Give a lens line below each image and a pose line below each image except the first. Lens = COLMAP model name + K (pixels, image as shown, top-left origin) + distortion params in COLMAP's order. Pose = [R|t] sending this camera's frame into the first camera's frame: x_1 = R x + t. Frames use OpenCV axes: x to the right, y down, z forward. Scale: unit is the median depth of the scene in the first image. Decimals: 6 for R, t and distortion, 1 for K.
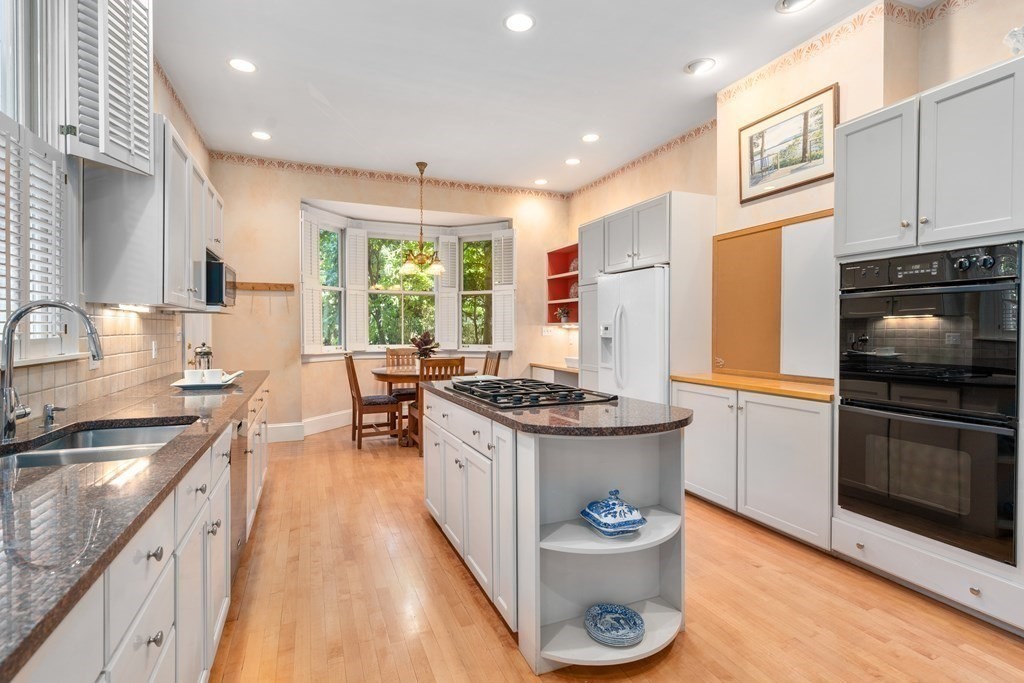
lens RADIAL K [[498.8, 0, 511.9], [0, 498.8, 336.8], [0, 0, 1]] dist [0.000976, -0.000086]
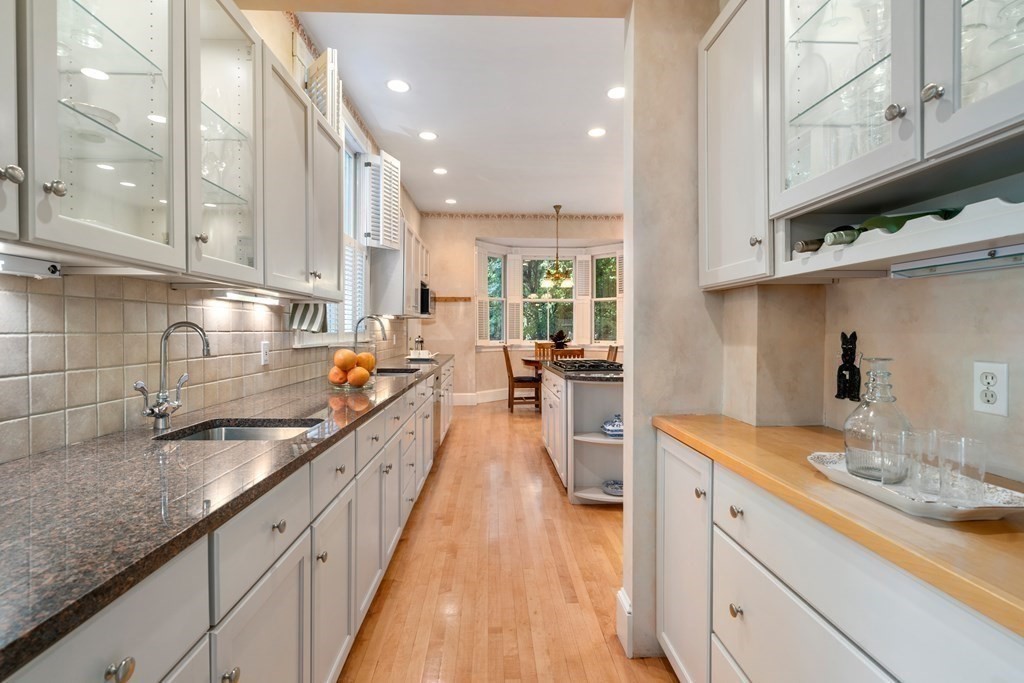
lens RADIAL K [[468.6, 0, 503.7], [0, 468.6, 331.9], [0, 0, 1]] dist [-0.001531, -0.000096]
pose [[0.936631, 0.002493, -0.350310, 0.150456], [-0.005782, 0.999948, -0.008343, 0.006818], [0.350271, 0.009840, 0.936597, -0.278526]]
